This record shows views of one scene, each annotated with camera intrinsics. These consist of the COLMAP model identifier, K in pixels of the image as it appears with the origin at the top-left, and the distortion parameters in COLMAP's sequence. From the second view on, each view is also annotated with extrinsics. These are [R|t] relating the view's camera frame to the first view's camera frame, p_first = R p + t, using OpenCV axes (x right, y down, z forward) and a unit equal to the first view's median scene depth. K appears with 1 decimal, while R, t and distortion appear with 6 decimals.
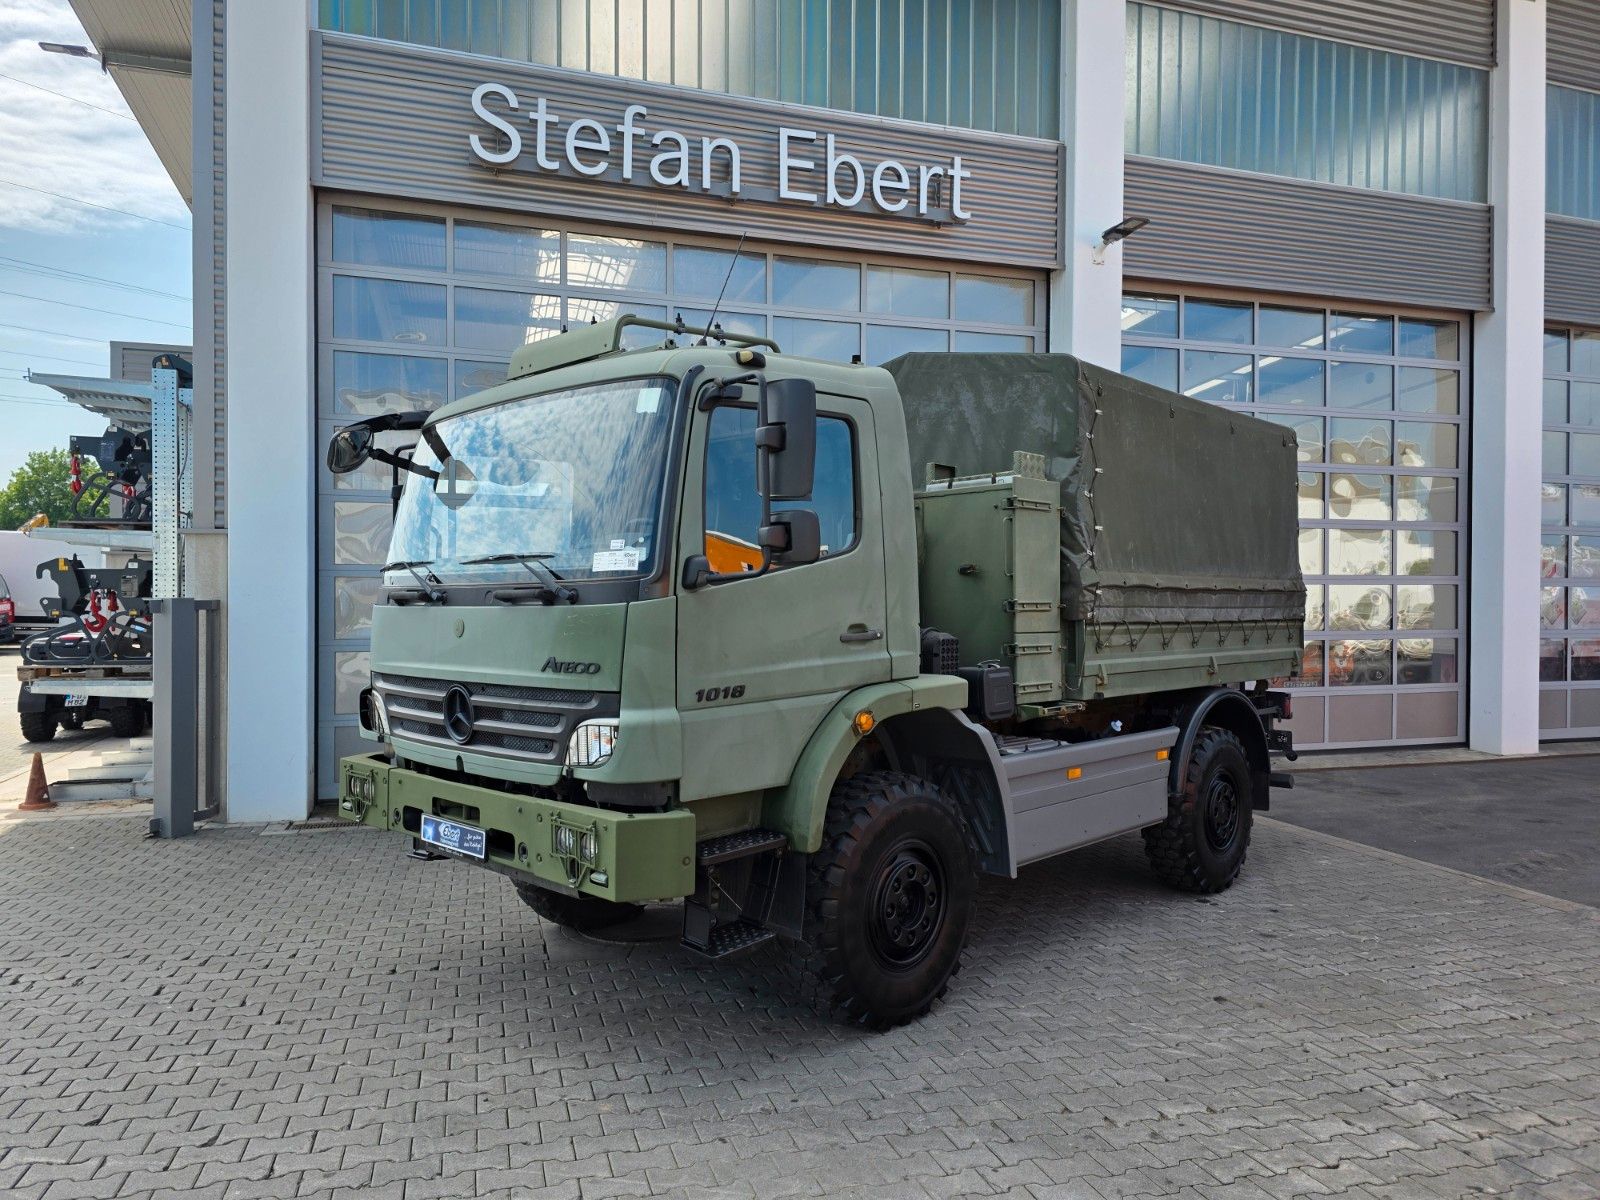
lens RADIAL K [[1072.0, 0, 817.7], [0, 1072.0, 590.1], [0, 0, 1]] dist [0.054468, -0.046349]
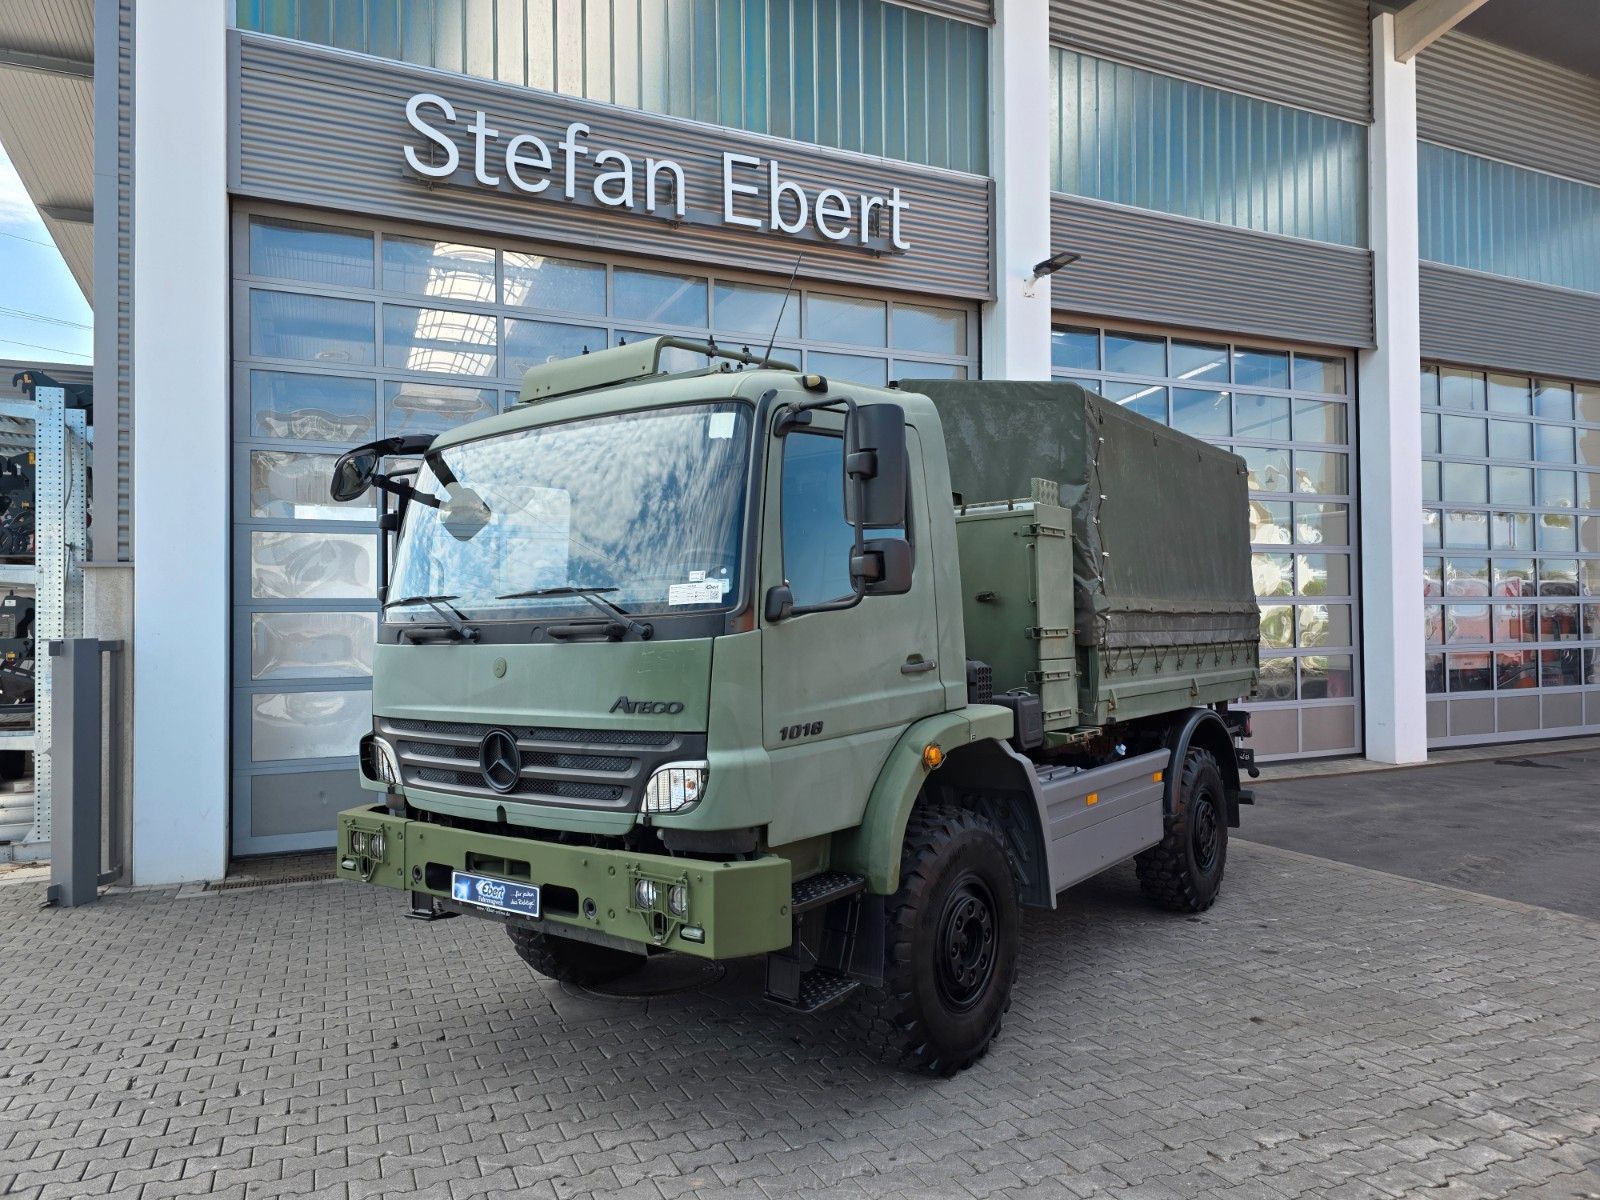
lens RADIAL K [[1072.0, 0, 825.2], [0, 1072.0, 585.8], [0, 0, 1]] dist [0.054468, -0.046349]
pose [[0.991974, -0.011375, 0.125928, -0.094830], [0.014890, 0.999524, -0.027004, -0.003298], [-0.125561, 0.028662, 0.991672, 0.023463]]
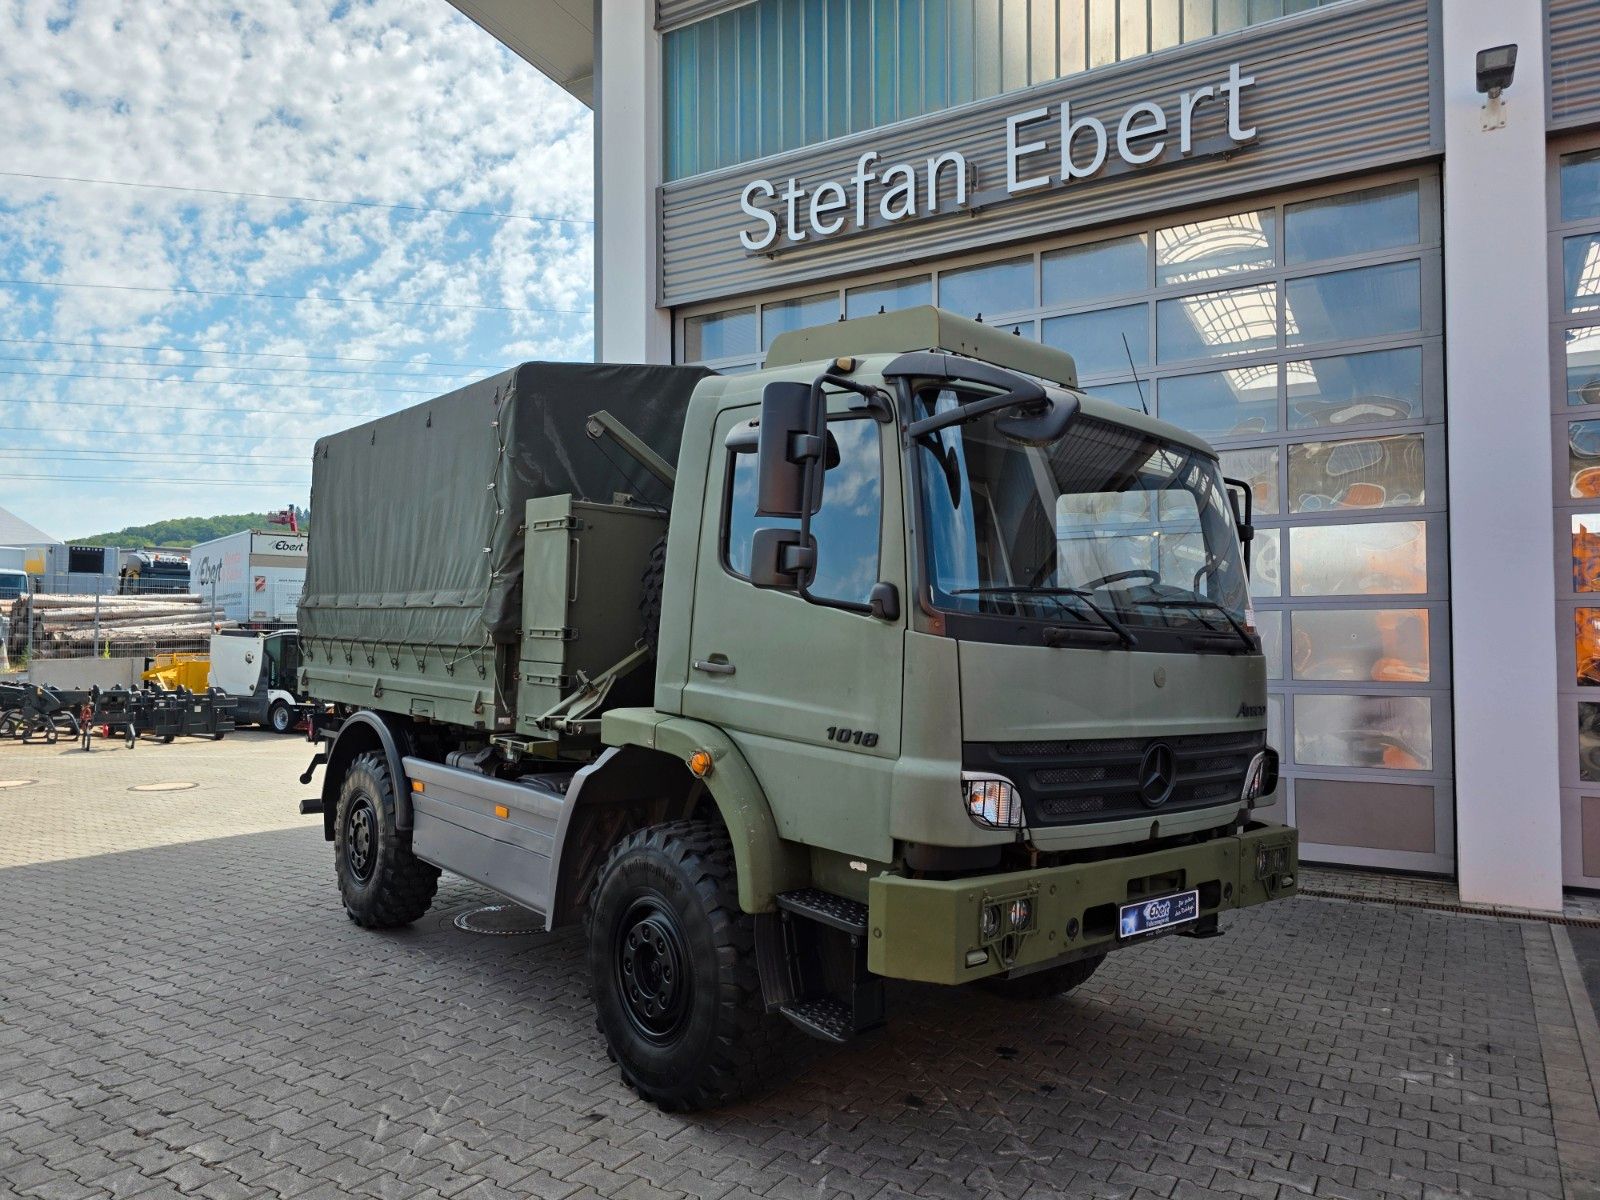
lens RADIAL K [[1070.9, 0, 811.9], [0, 1070.9, 594.4], [0, 0, 1]] dist [0.053921, -0.045638]
pose [[0.668818, -0.033436, -0.742674, 0.686533], [0.003935, 0.999133, -0.041437, 0.015814], [0.743416, 0.024791, 0.668370, 0.362967]]
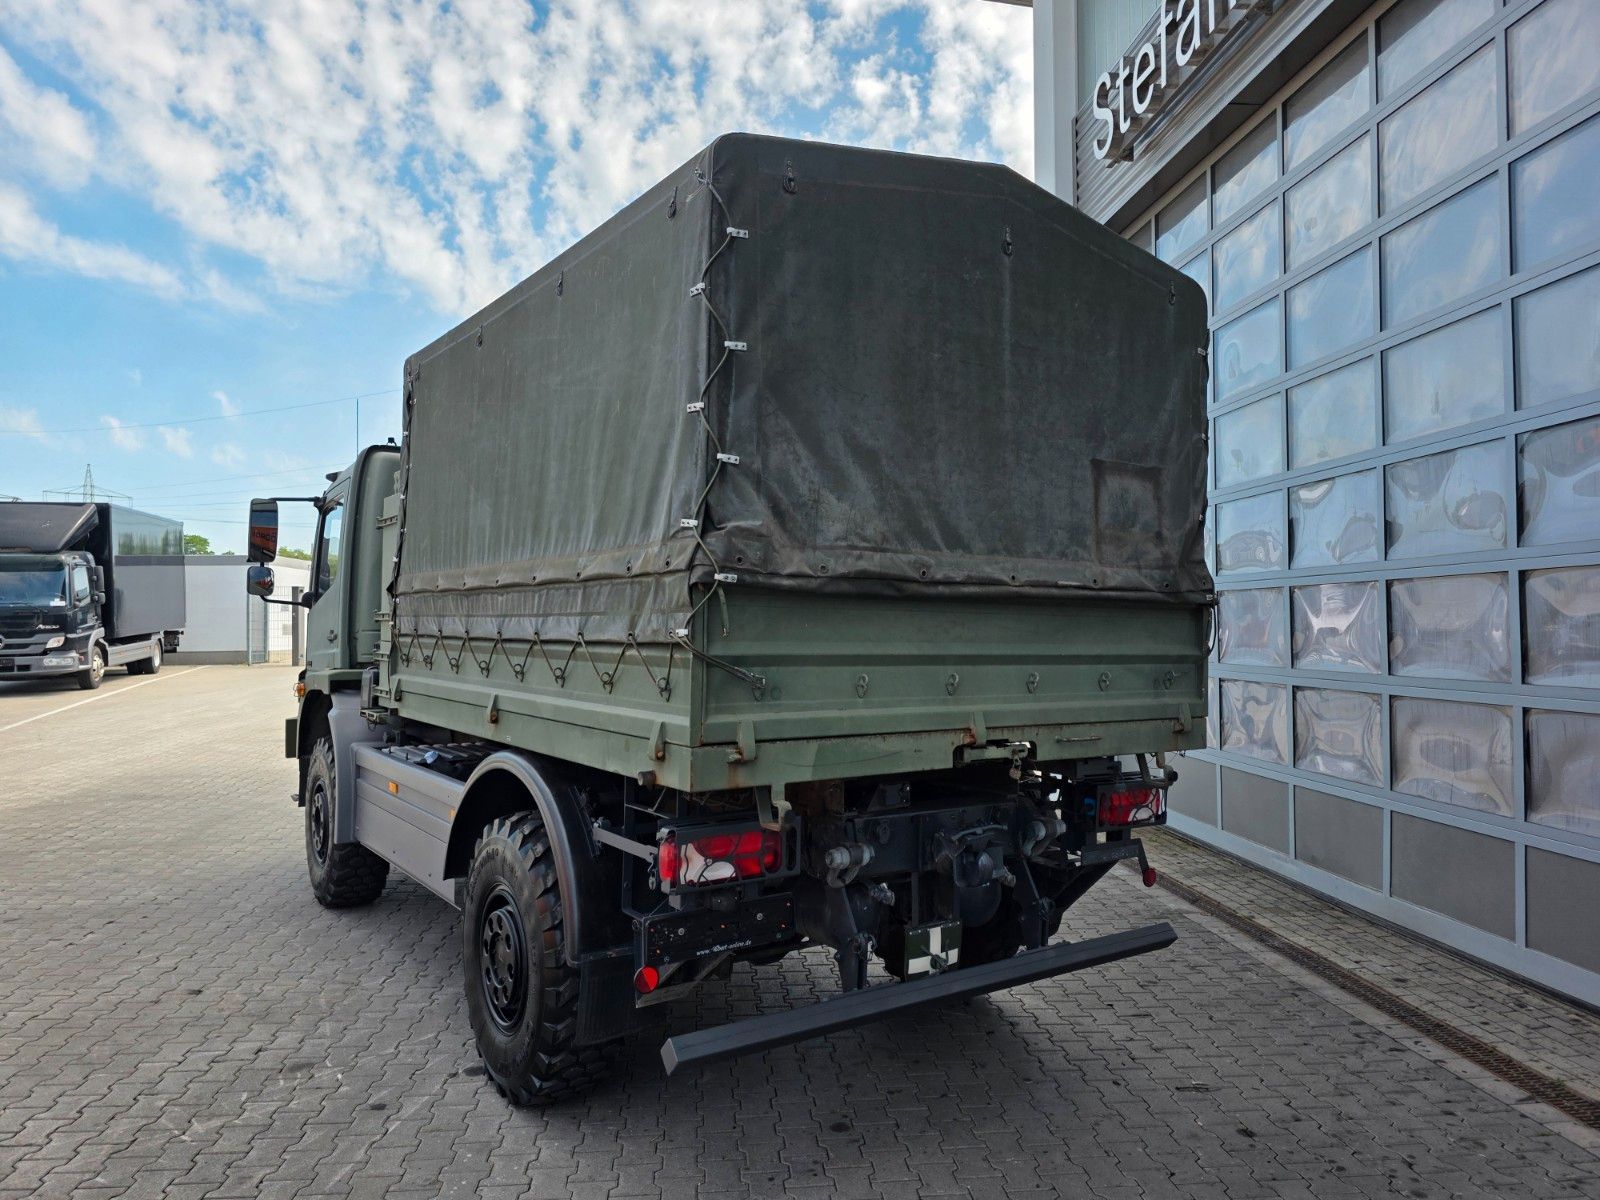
lens RADIAL K [[1070.9, 0, 825.1], [0, 1070.9, 605.9], [0, 0, 1]] dist [0.053921, -0.045638]
pose [[-0.184023, -0.022178, -0.982672, 0.816927], [0.007659, 0.999683, -0.023996, 0.023291], [0.982892, -0.011942, -0.183795, 1.130747]]
